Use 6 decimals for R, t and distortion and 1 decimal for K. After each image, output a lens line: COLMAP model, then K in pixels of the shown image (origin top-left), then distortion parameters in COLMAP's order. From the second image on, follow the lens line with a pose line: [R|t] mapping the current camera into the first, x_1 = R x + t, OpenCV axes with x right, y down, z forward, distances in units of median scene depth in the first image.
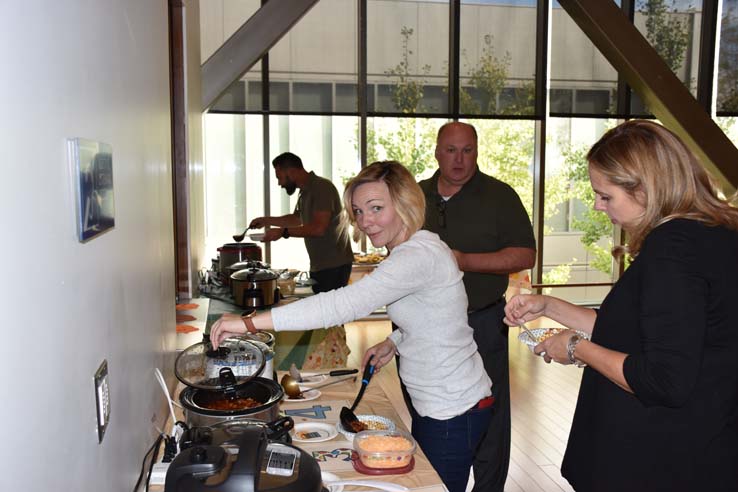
lens RADIAL K [[814.4, 0, 362.9], [0, 814.4, 250.2], [0, 0, 1]] dist [0.093675, 0.000000]
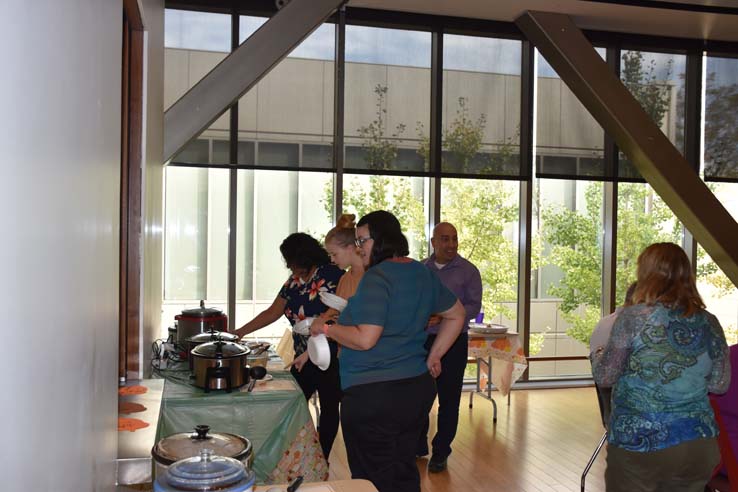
lens RADIAL K [[735.9, 0, 364.4], [0, 735.9, 247.5], [0, 0, 1]] dist [-0.011266, 0.000000]
pose [[0.997001, 0.013633, 0.076178, -0.032511], [-0.007030, 0.996245, -0.086287, -0.007273], [-0.077068, 0.085493, 0.993354, 0.172017]]
